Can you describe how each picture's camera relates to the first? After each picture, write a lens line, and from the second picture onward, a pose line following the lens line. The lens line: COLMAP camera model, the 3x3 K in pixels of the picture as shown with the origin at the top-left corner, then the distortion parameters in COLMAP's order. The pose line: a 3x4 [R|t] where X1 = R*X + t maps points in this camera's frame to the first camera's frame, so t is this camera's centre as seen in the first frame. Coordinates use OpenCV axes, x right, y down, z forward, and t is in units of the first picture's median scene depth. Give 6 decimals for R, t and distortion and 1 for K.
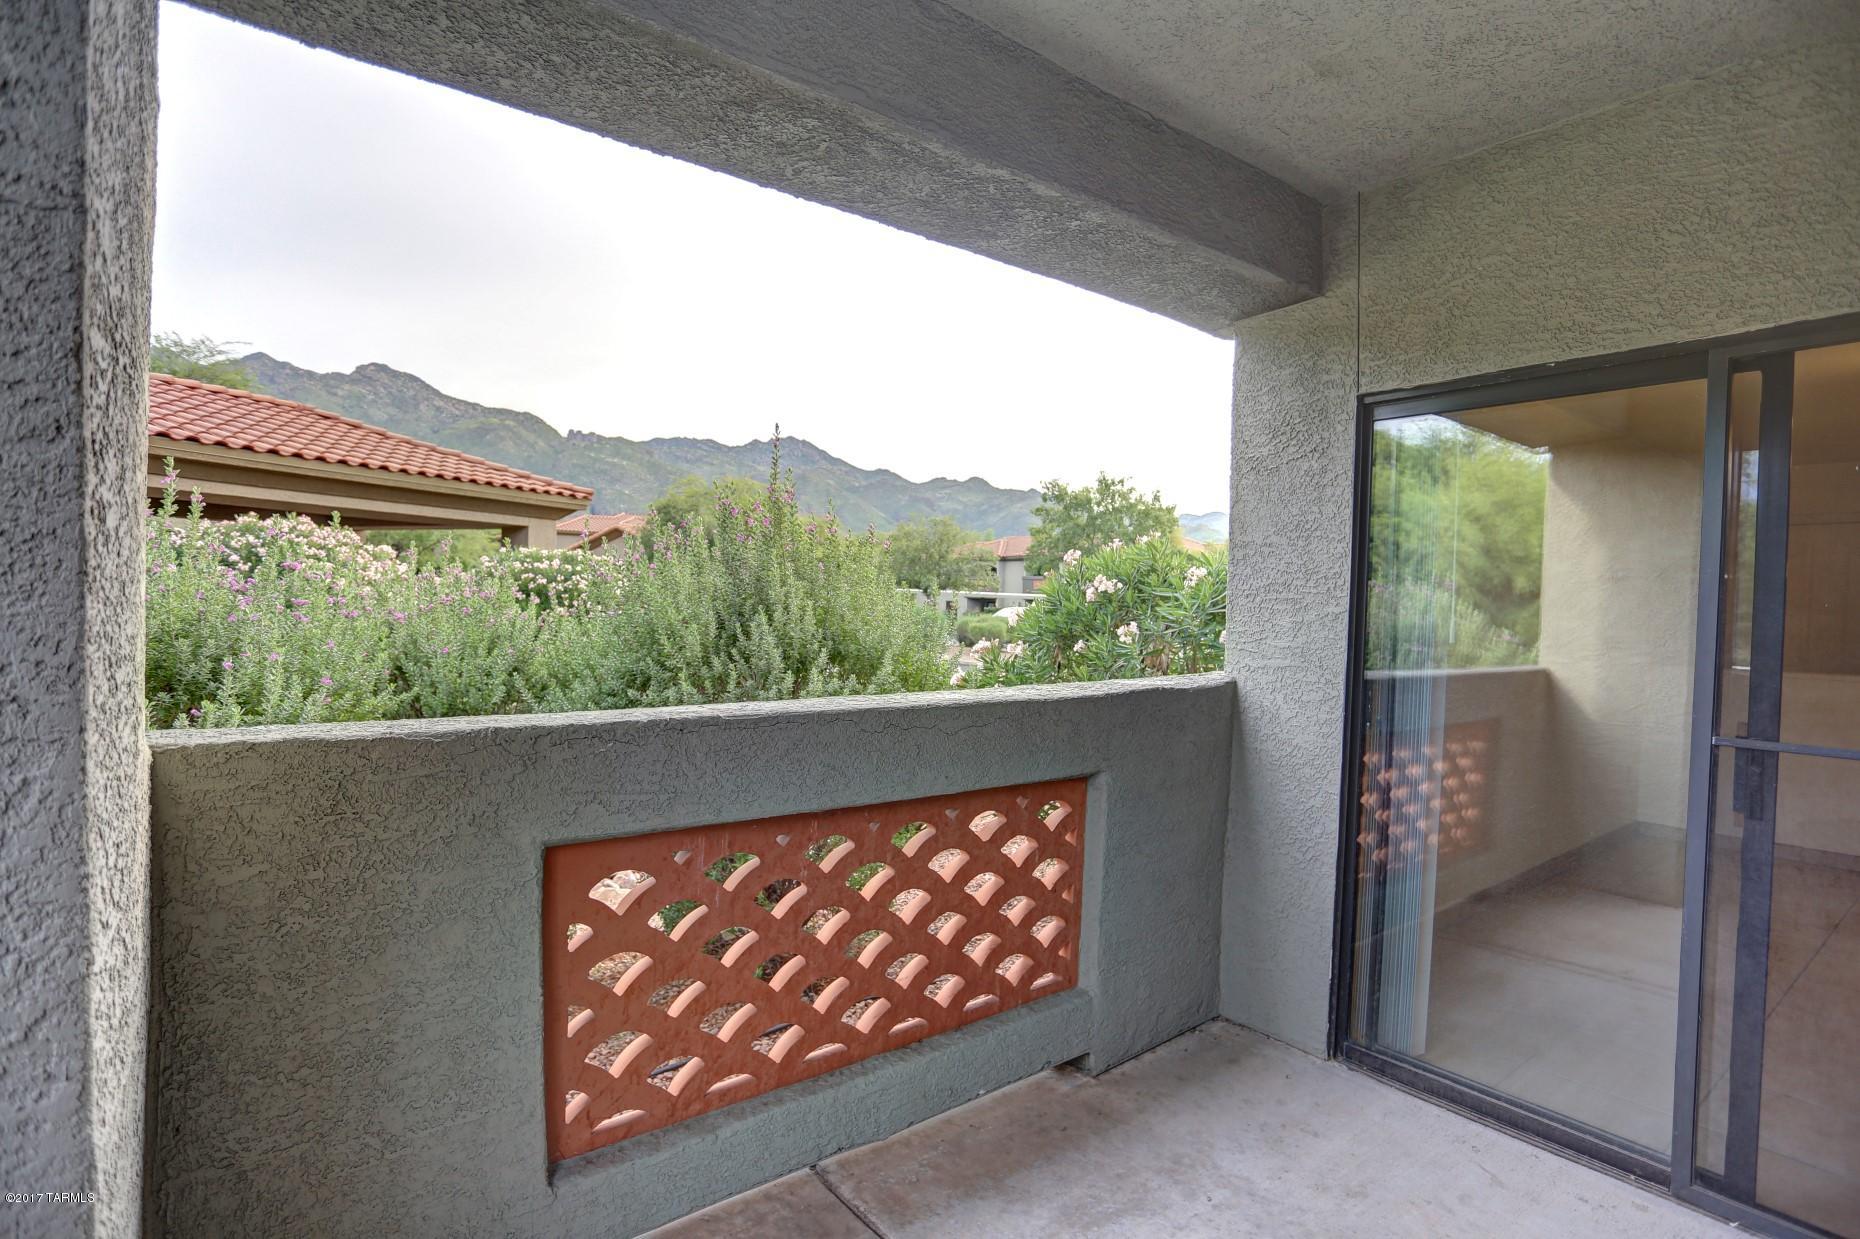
lens RADIAL K [[969.4, 0, 930.0], [0, 969.4, 619.5], [0, 0, 1]] dist [0.001458, 0.000460]
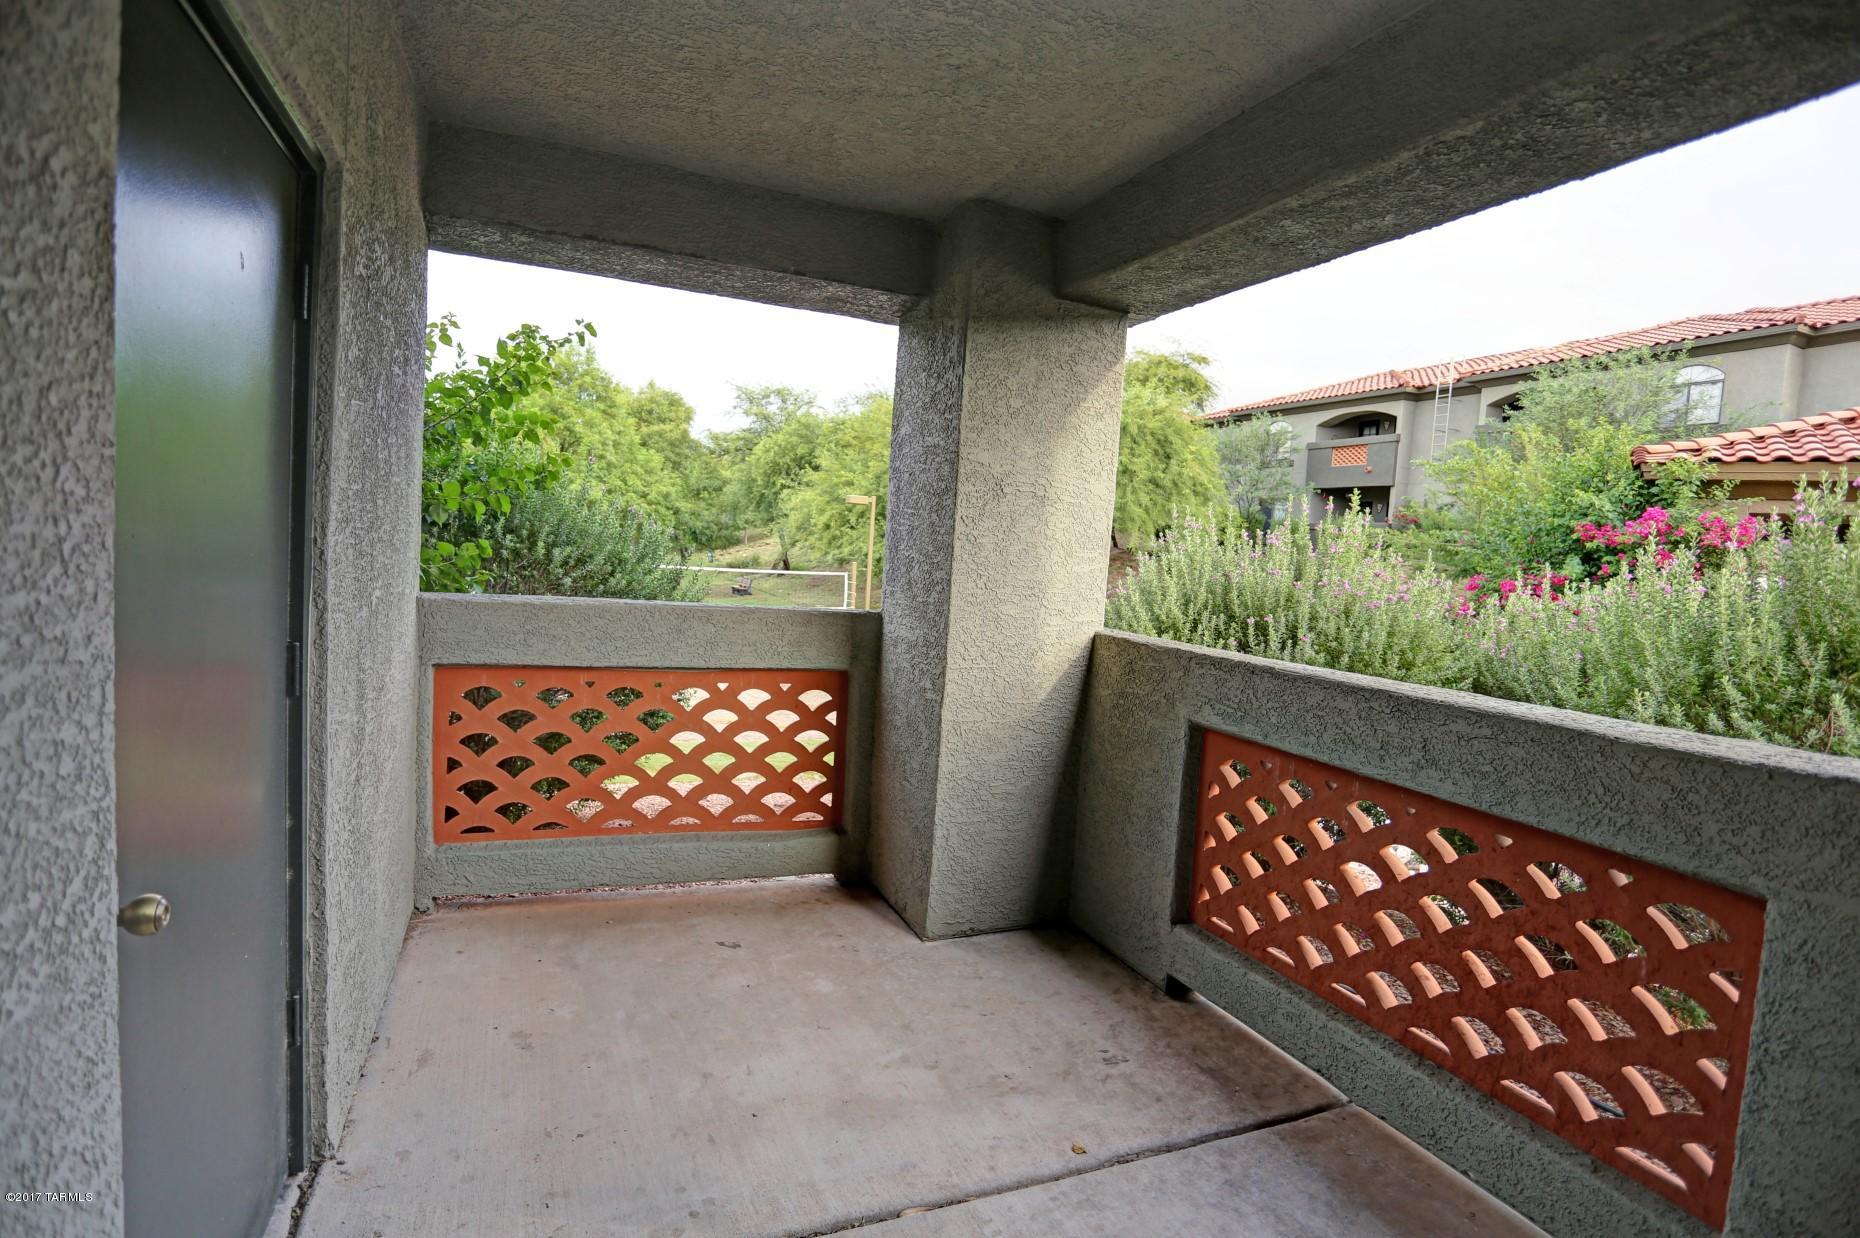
lens RADIAL K [[923.6, 0, 933.8], [0, 923.6, 624.3], [0, 0, 1]] dist [-0.079007, 0.035786]
pose [[-0.256844, 0.027874, -0.966051, 0.992215], [-0.097979, 0.993683, 0.054721, 0.013363], [0.961473, 0.108707, -0.252491, 0.749992]]
